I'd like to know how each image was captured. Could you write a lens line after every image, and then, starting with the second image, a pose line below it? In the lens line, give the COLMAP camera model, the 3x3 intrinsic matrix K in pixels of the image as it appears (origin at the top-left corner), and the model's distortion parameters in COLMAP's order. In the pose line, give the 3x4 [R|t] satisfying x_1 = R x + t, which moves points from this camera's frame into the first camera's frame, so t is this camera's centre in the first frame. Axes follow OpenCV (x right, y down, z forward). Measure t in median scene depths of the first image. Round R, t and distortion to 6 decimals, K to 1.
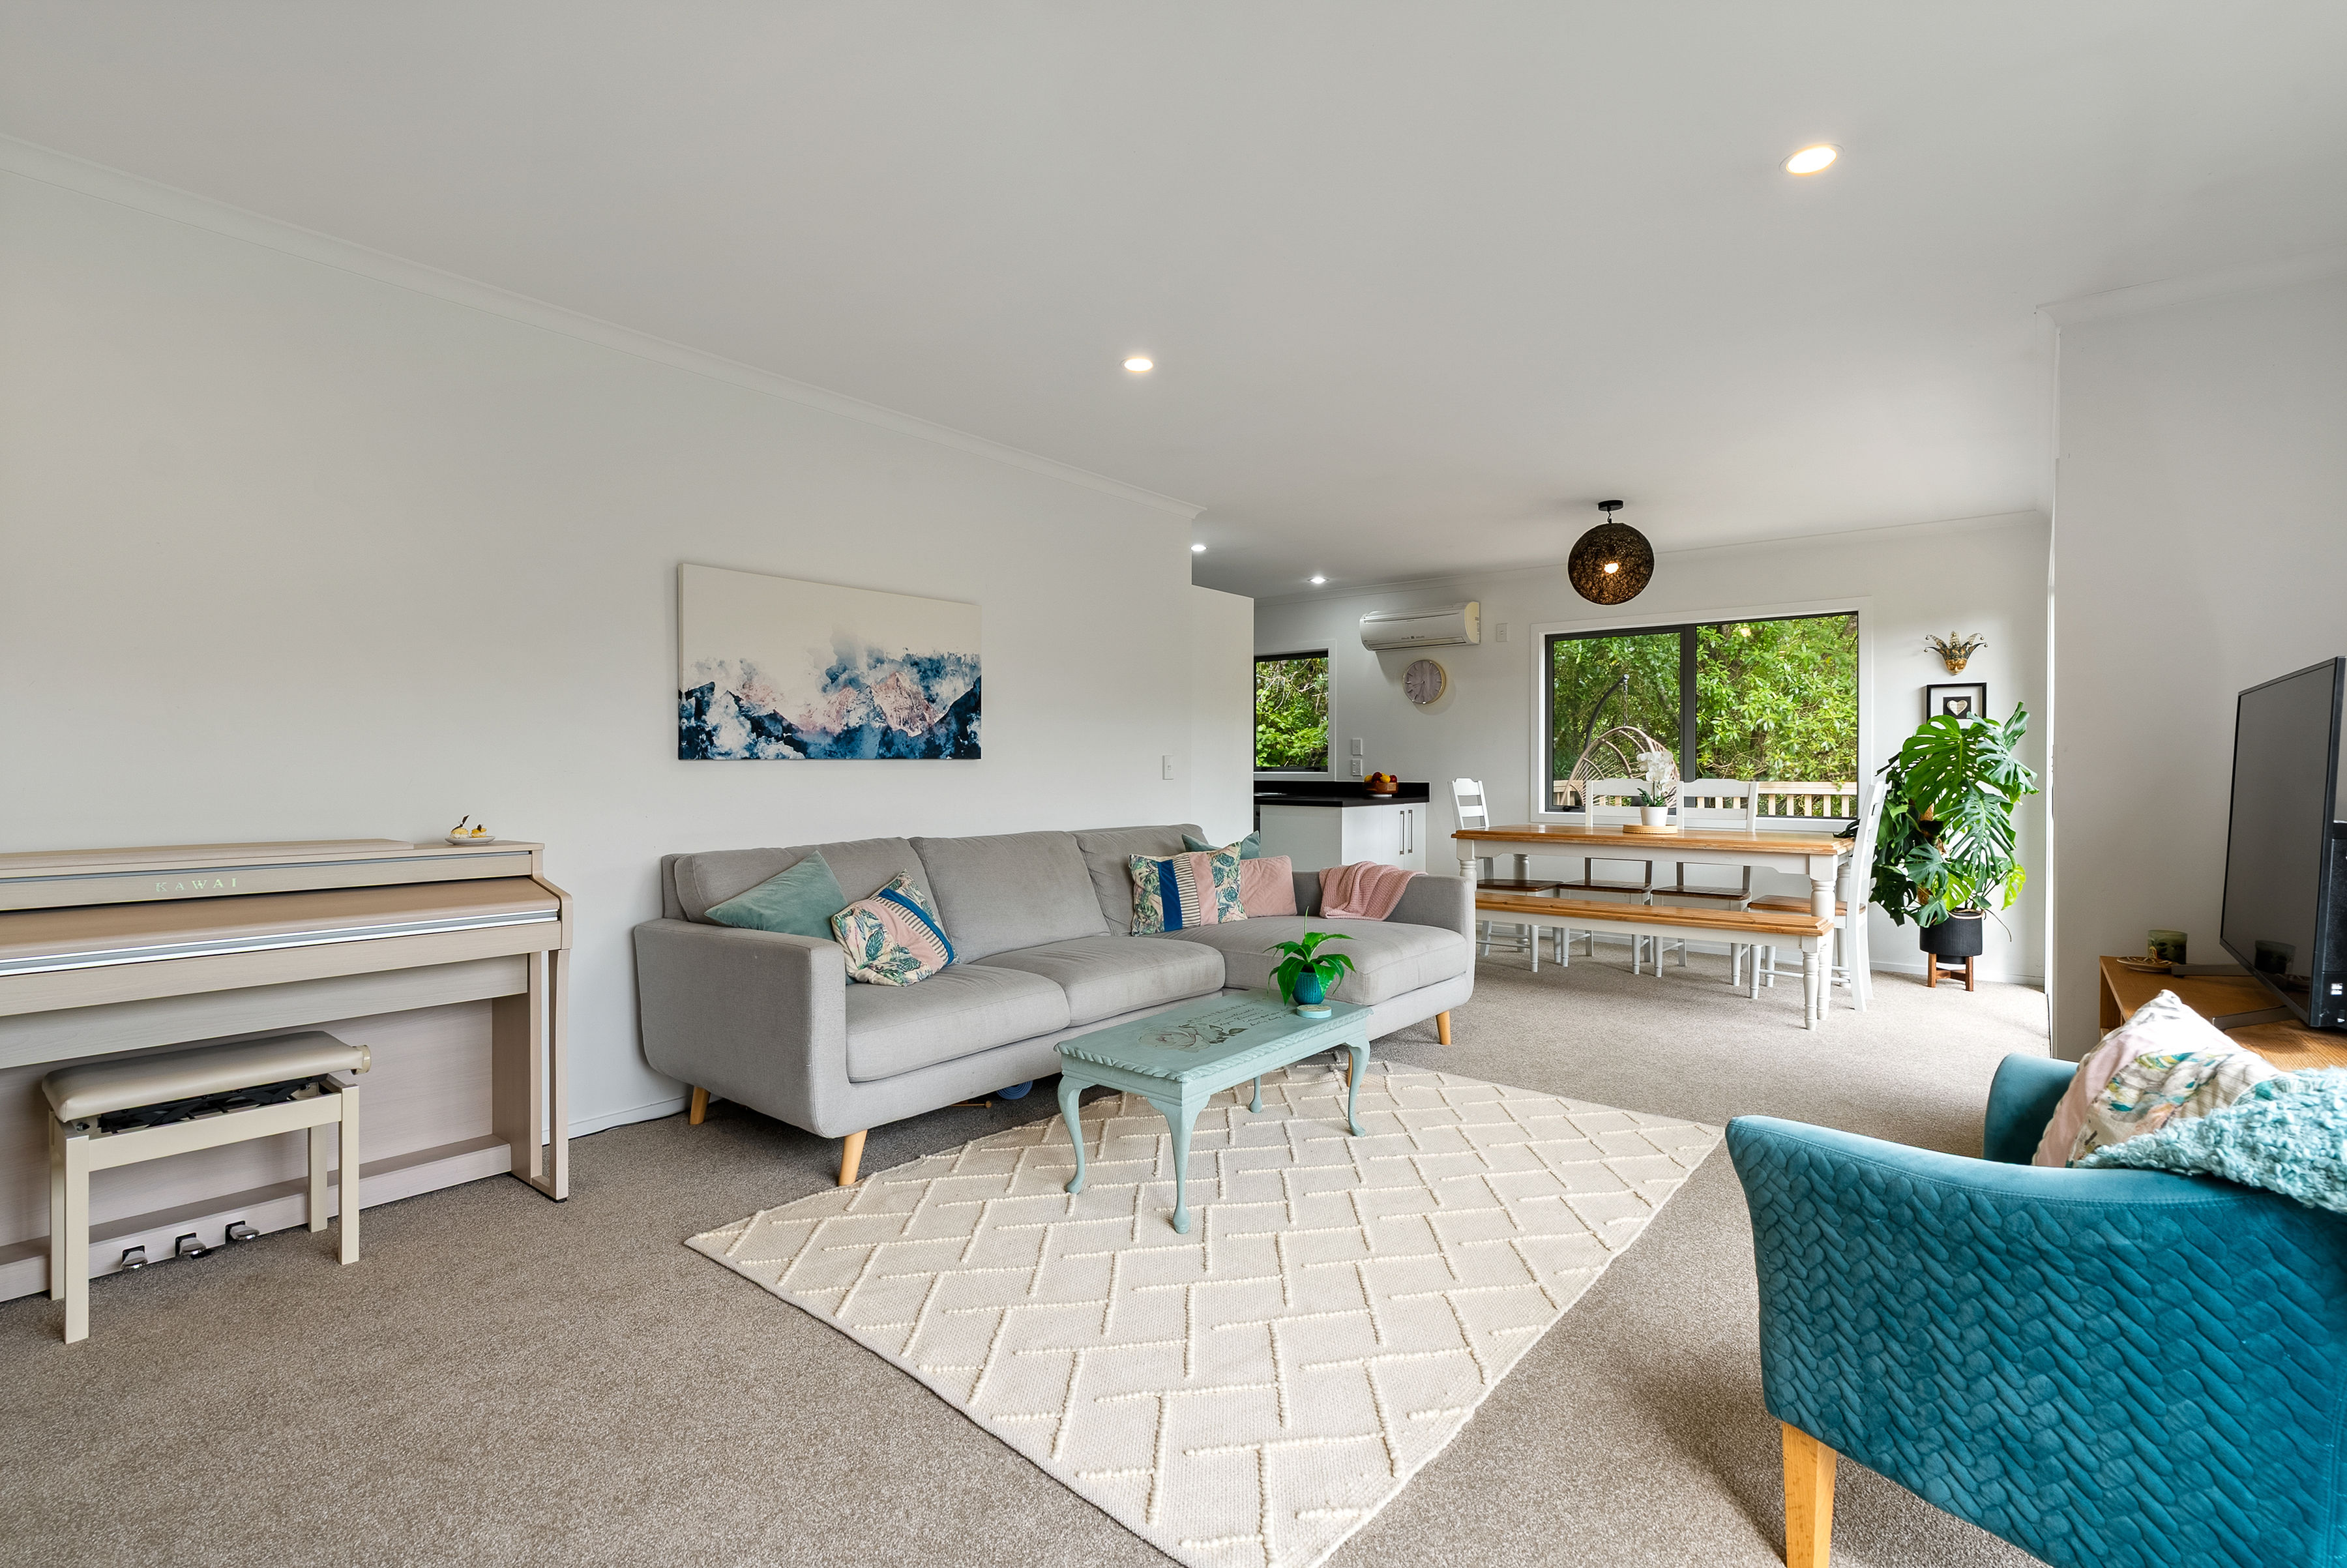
lens RADIAL K [[1081.2, 0, 1173.5], [0, 1081.2, 784.0], [0, 0, 1]] dist [-0.002760, 0.000173]
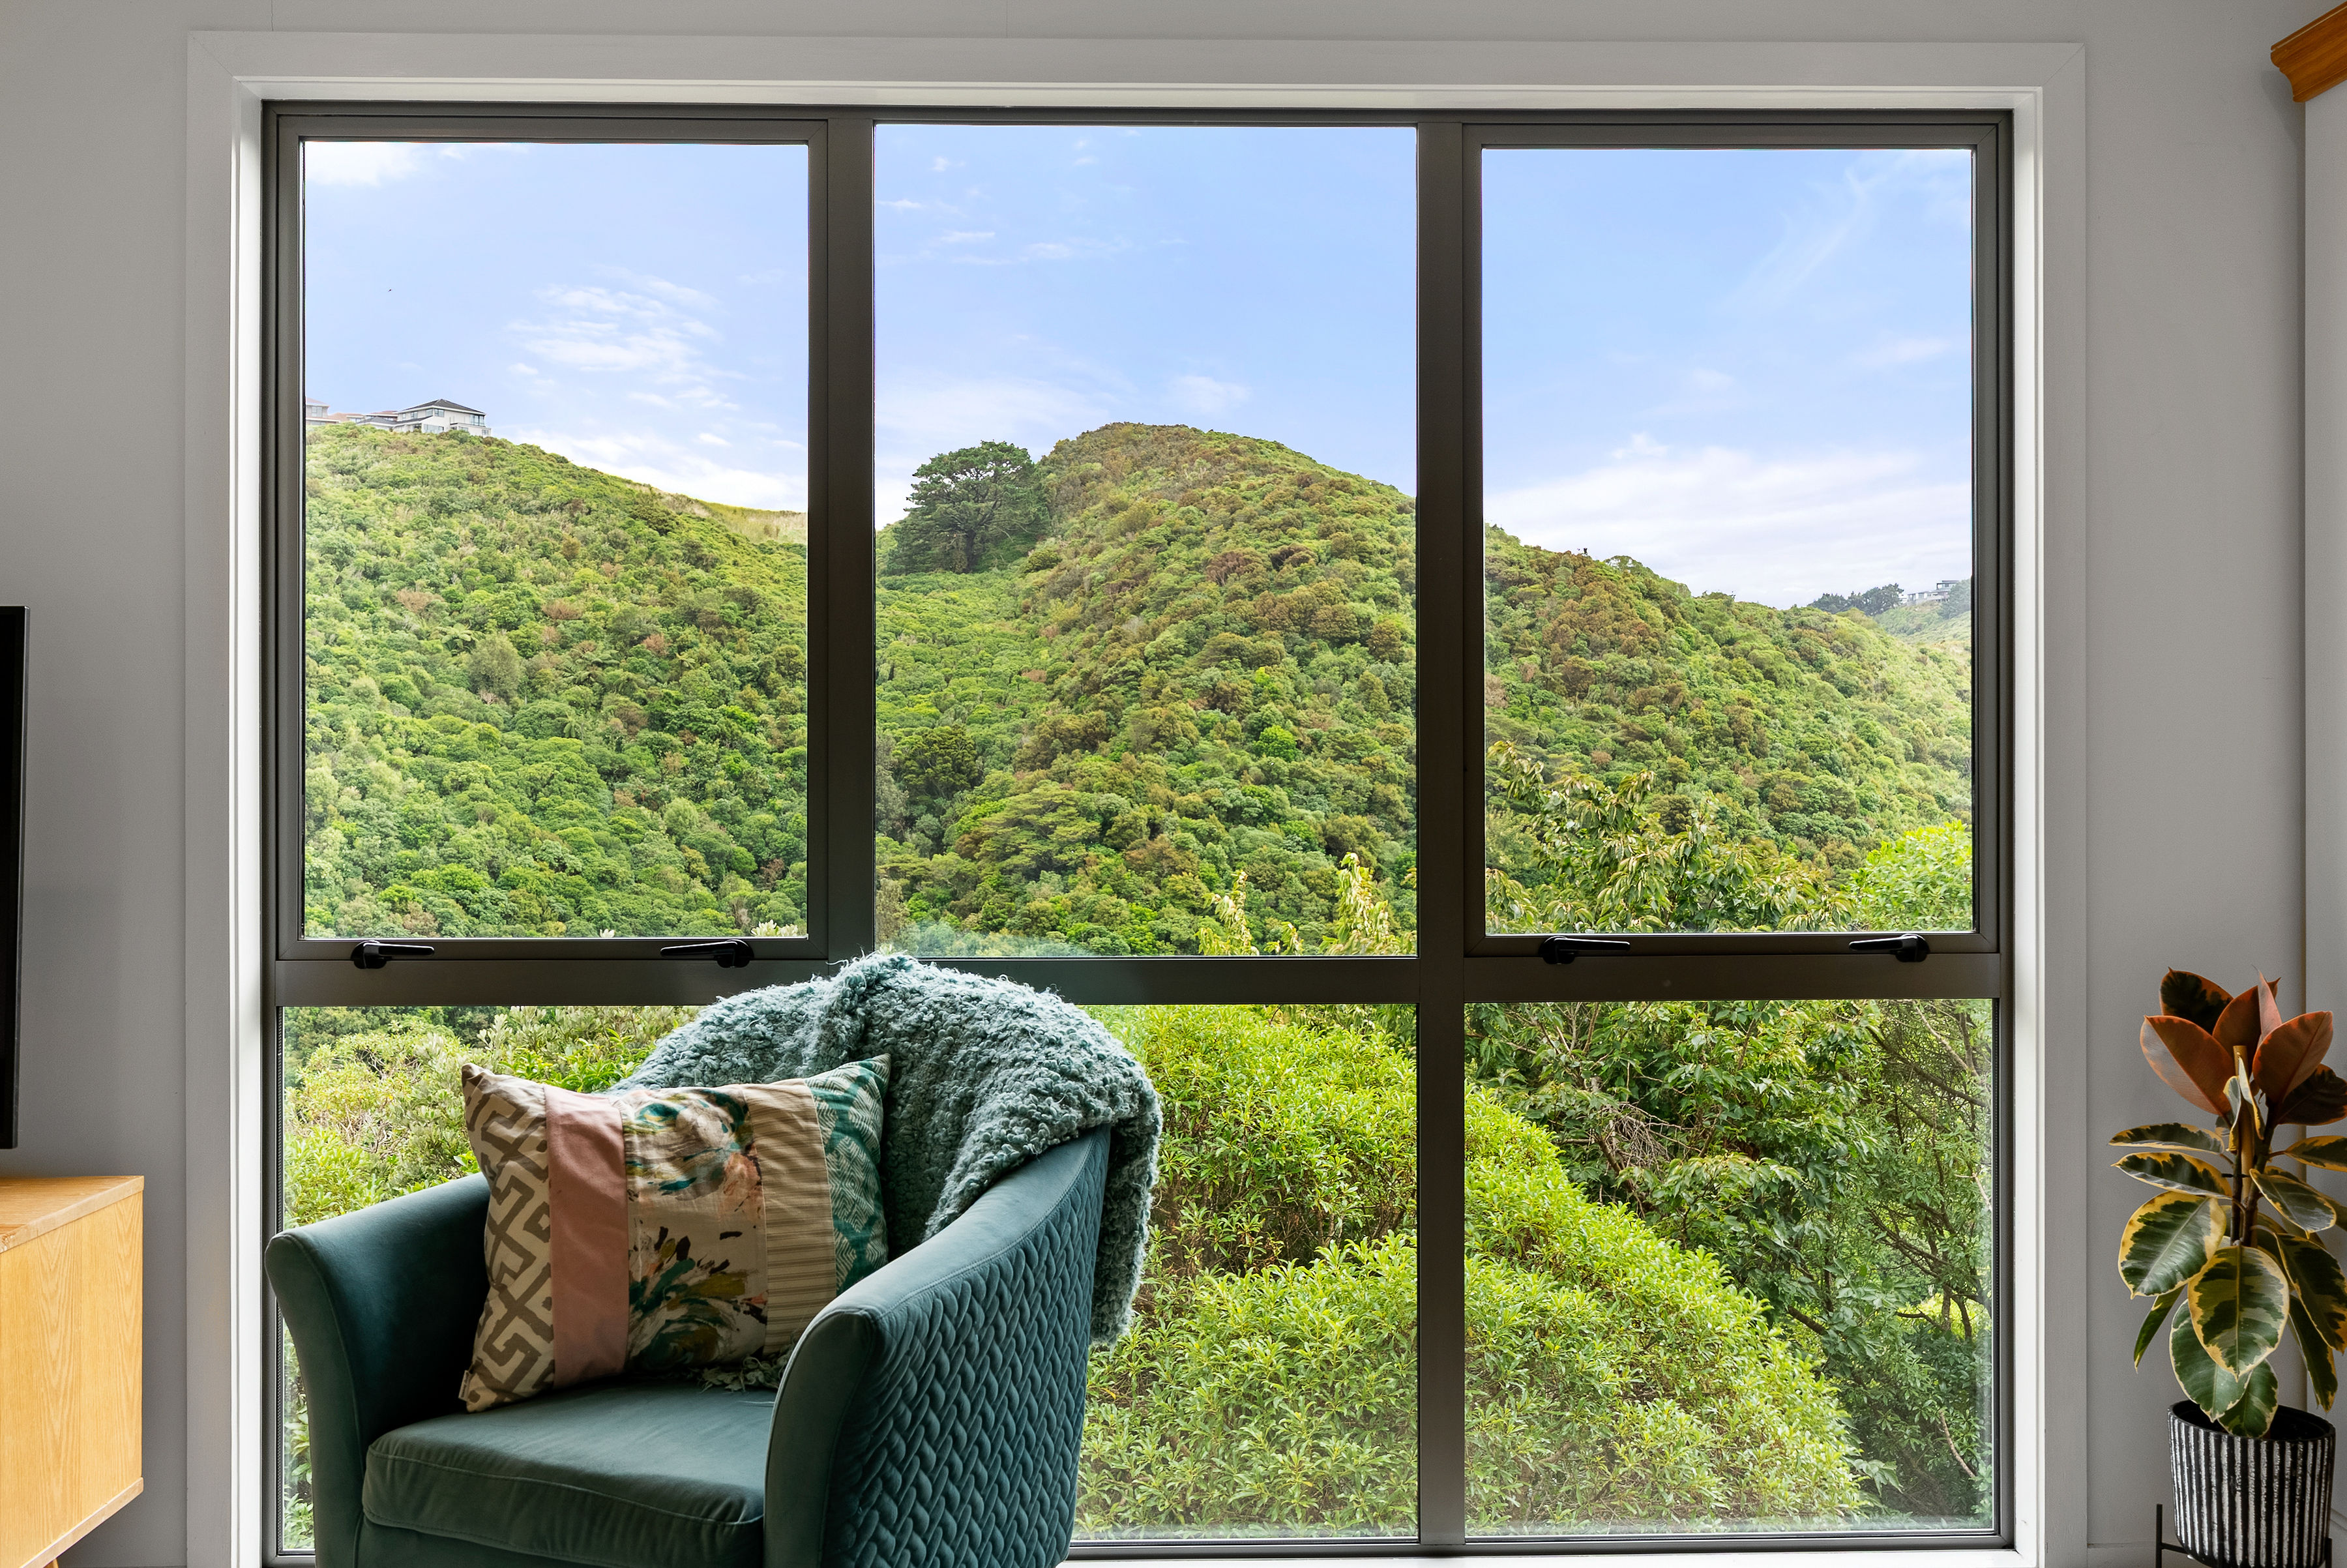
lens RADIAL K [[2204.3, 0, 1173.5], [0, 2204.3, 784.0], [0, 0, 1]] dist [0.005564, 0.009709]
pose [[-0.644306, -0.006528, 0.764740, -0.213985], [0.012540, 0.999739, 0.019099, -0.009724], [-0.764665, 0.021895, -0.644056, 0.607507]]
